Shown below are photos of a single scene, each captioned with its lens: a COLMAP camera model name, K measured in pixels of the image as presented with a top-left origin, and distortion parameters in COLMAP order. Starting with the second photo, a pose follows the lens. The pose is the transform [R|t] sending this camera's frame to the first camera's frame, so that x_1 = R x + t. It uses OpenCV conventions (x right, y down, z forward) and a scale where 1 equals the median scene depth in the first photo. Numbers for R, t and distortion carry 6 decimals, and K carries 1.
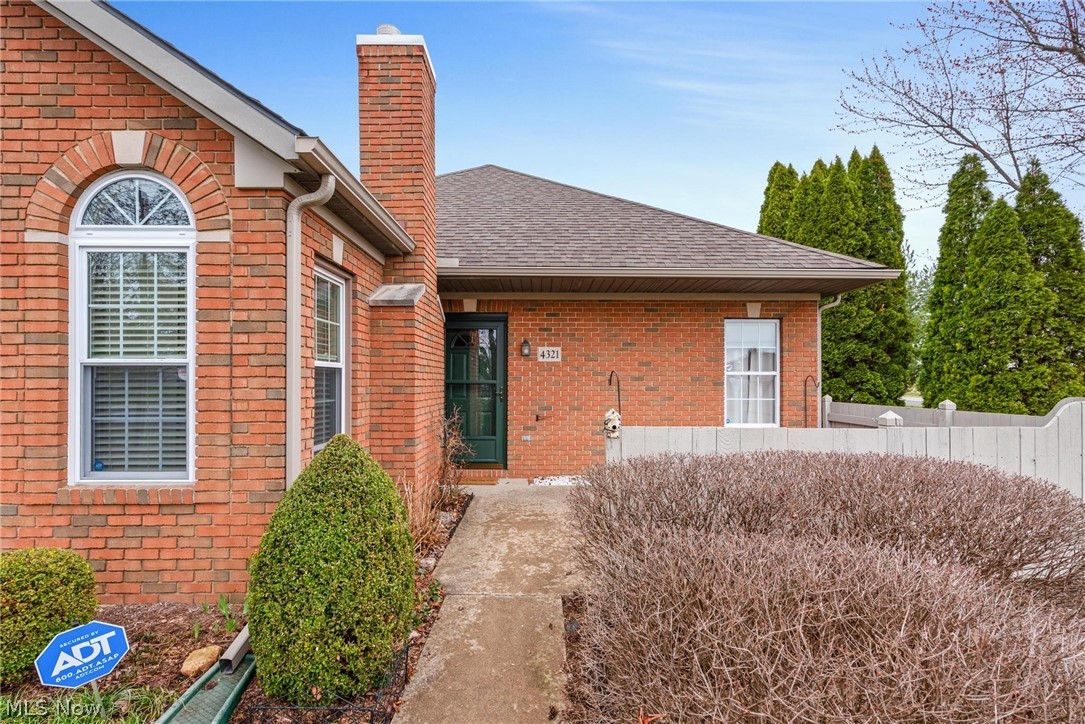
lens RADIAL K [[489.0, 0, 545.0], [0, 489.0, 383.8], [0, 0, 1]] dist [0.000497, -0.000102]
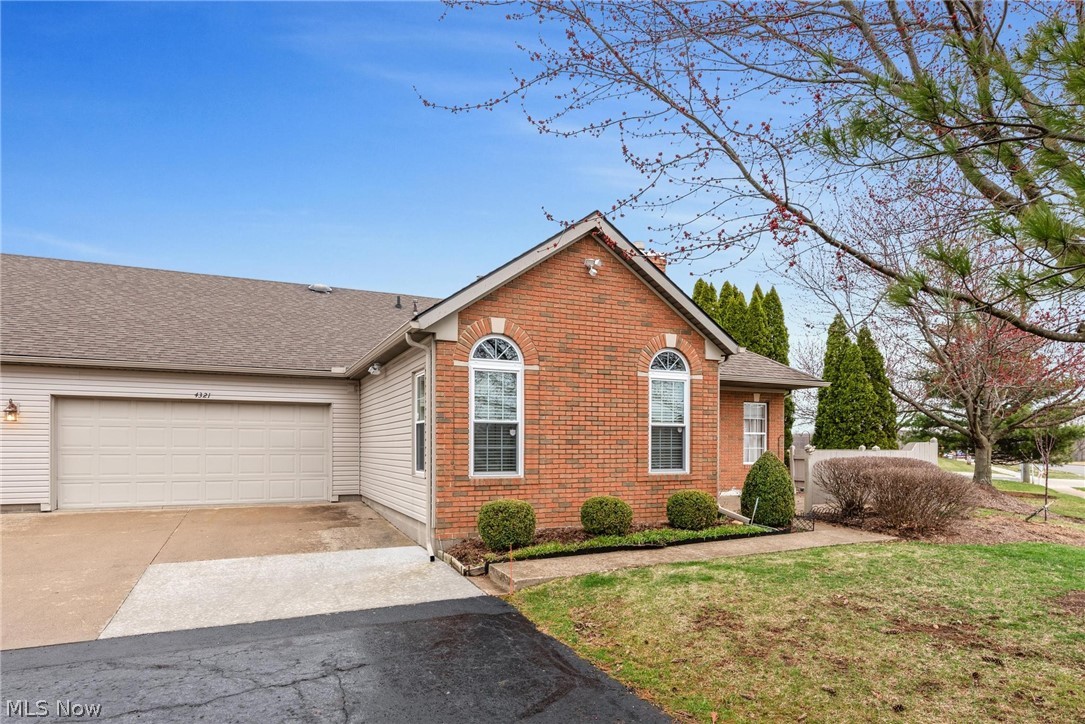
lens RADIAL K [[608.6, 0, 529.7], [0, 608.6, 454.4], [0, 0, 1]] dist [0.004627, -0.000008]
pose [[0.918190, -0.002975, 0.396129, -1.202149], [-0.001001, 0.999951, 0.009832, 0.033716], [-0.396139, -0.009425, 0.918142, -0.700146]]
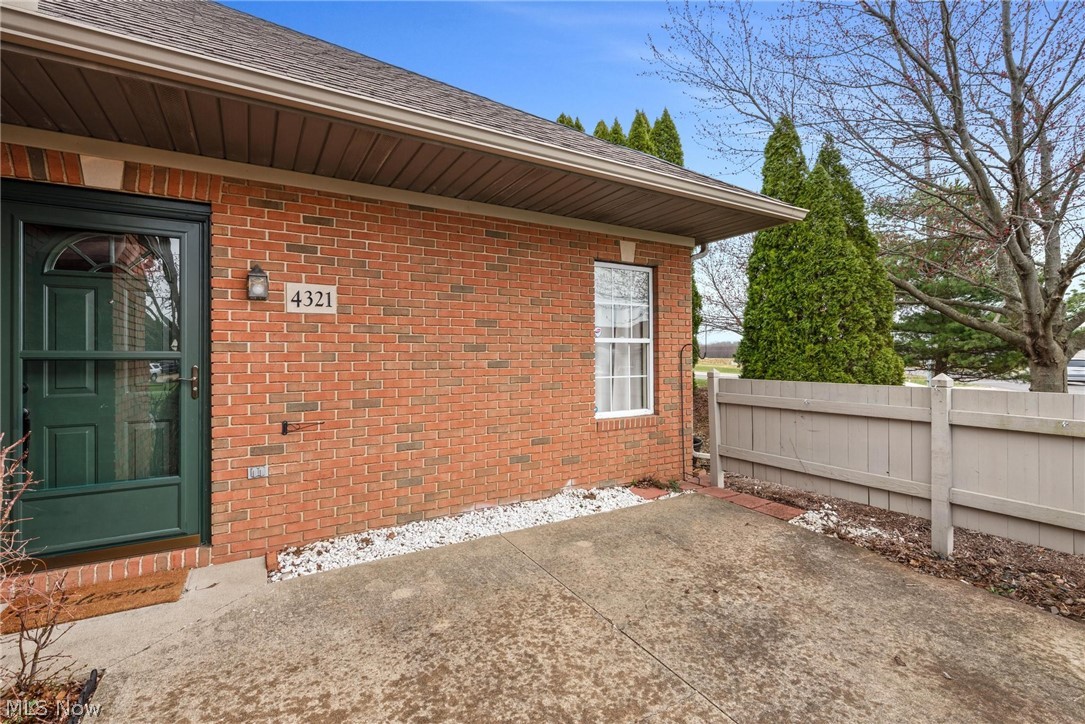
lens RADIAL K [[489.0, 0, 541.8], [0, 489.0, 353.7], [0, 0, 1]] dist [0.000497, -0.000102]
pose [[0.864223, -0.004866, 0.503085, -0.039419], [0.010058, 0.999920, -0.007606, 0.001943], [-0.503008, 0.011633, 0.864203, 0.450072]]
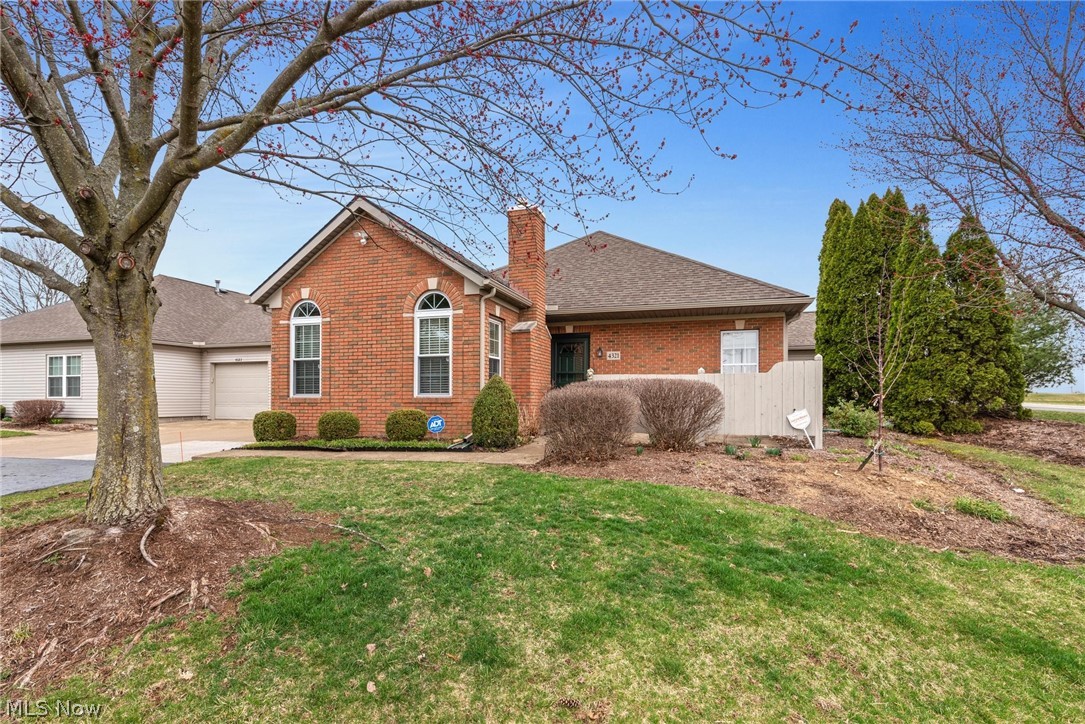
lens RADIAL K [[489.0, 0, 558.4], [0, 489.0, 402.7], [0, 0, 1]] dist [0.000497, -0.000102]
pose [[0.955260, 0.002188, -0.295759, 0.333686], [-0.001926, 0.999997, 0.001176, 0.103892], [0.295761, -0.000554, 0.955262, -0.705263]]
